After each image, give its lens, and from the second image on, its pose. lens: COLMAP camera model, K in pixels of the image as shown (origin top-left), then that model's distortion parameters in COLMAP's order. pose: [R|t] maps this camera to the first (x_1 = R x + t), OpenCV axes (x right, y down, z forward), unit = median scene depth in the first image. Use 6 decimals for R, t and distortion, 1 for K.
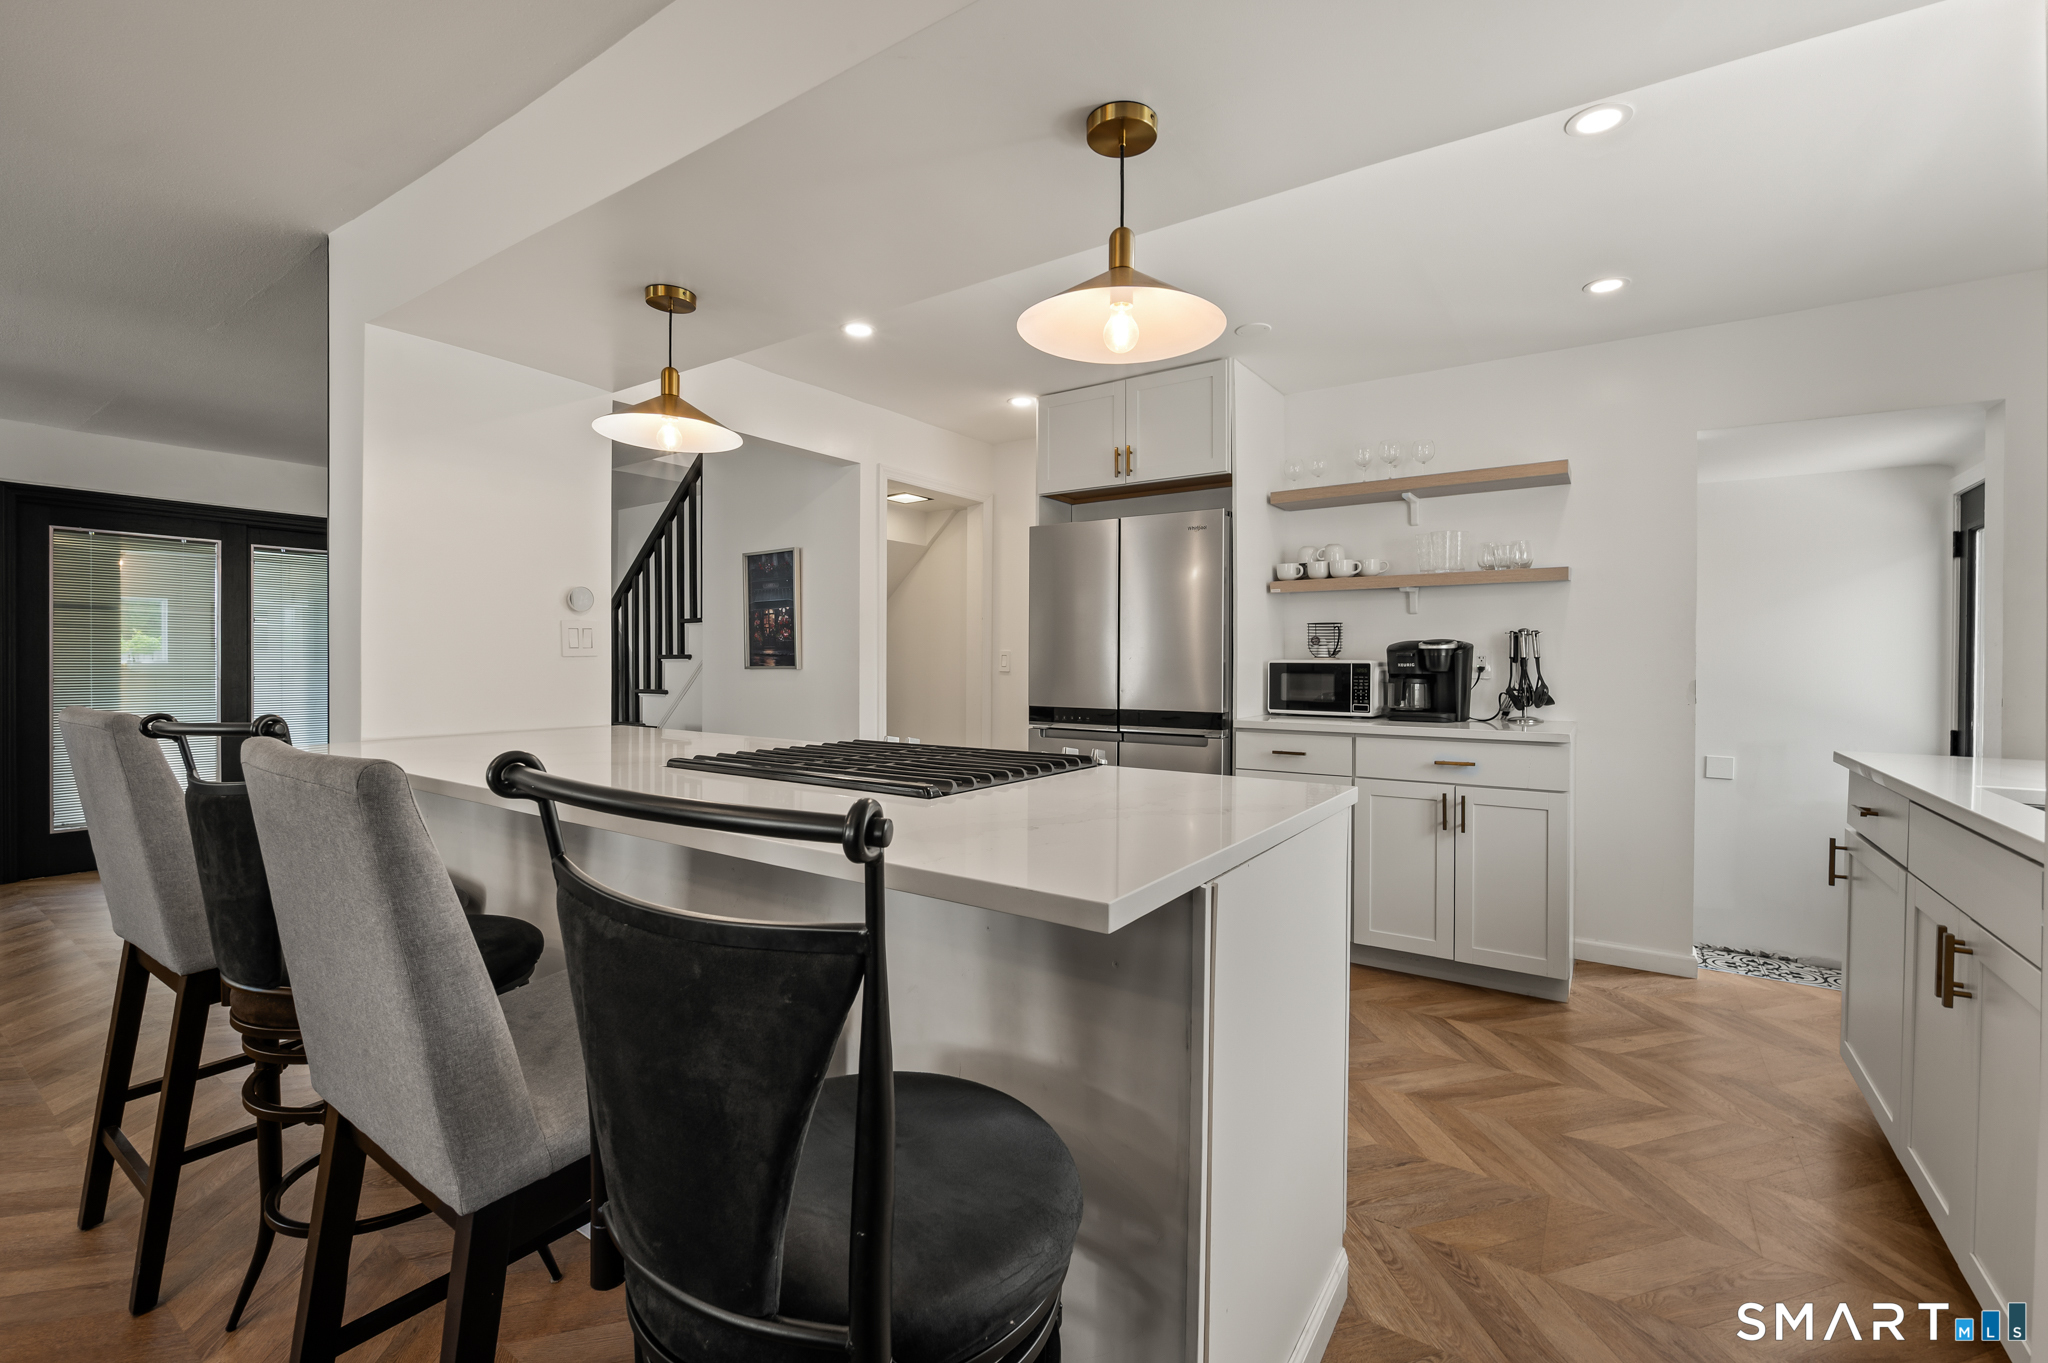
lens RADIAL K [[848.6, 0, 1045.6], [0, 848.6, 669.1], [0, 0, 1]] dist [-0.002765, -0.000279]
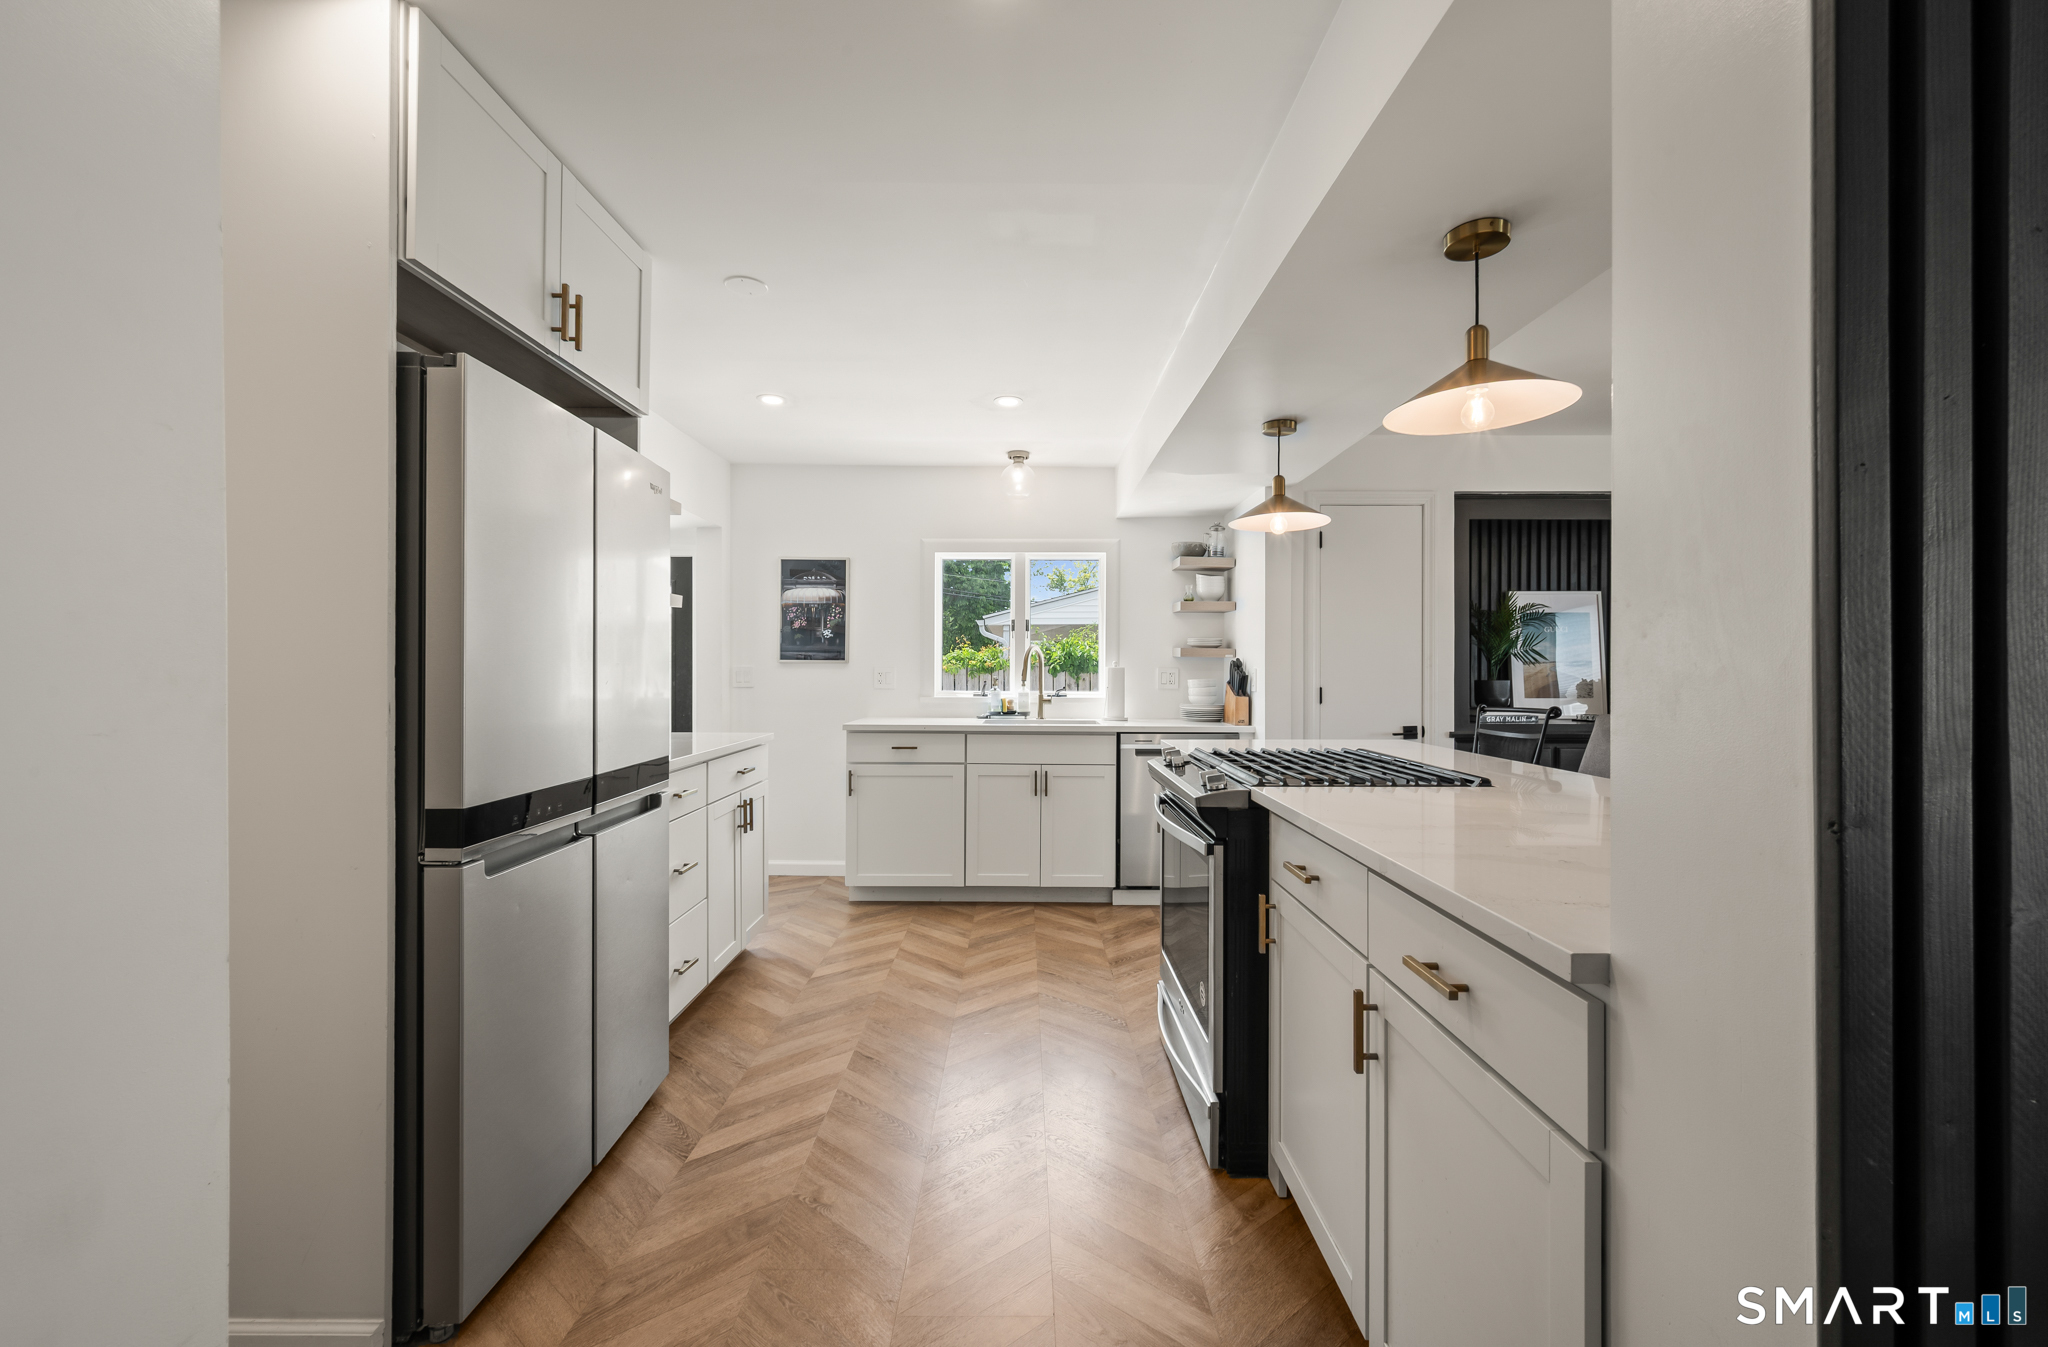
lens RADIAL K [[828.0, 0, 1014.5], [0, 828.0, 666.1], [0, 0, 1]] dist [0.000169, 0.000053]
pose [[-0.543927, -0.001131, 0.839132, -0.768704], [0.004457, 0.999981, 0.004236, -0.035151], [-0.839121, 0.006044, -0.543912, 1.614540]]
